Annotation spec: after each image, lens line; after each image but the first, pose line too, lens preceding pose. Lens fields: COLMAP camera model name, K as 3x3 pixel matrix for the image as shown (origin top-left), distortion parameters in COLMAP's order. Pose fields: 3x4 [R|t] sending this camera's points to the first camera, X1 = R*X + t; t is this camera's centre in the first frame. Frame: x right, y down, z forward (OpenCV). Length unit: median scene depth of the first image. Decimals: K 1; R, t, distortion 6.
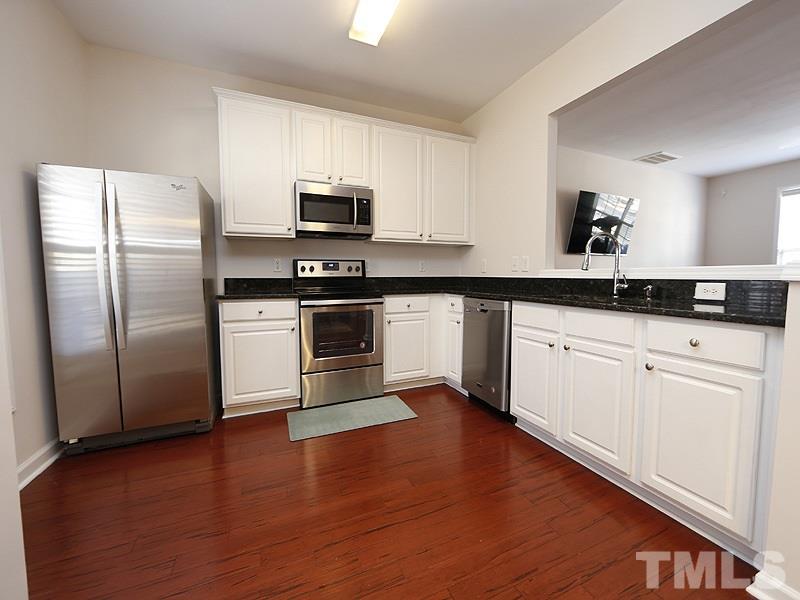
lens RADIAL K [[318.6, 0, 400.3], [0, 318.6, 298.3], [0, 0, 1]] dist [-0.002115, -0.000123]
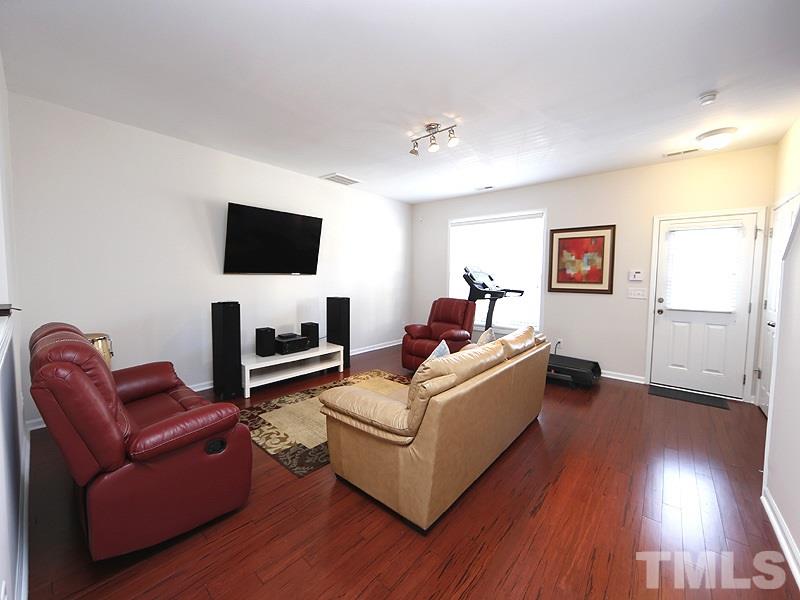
lens RADIAL K [[318.6, 0, 397.8], [0, 318.6, 295.6], [0, 0, 1]] dist [-0.002115, -0.000123]
pose [[0.896083, -0.007729, 0.443819, 0.796450], [0.007412, 0.999970, 0.002450, -0.111309], [-0.443824, 0.001094, 0.896113, 0.023639]]
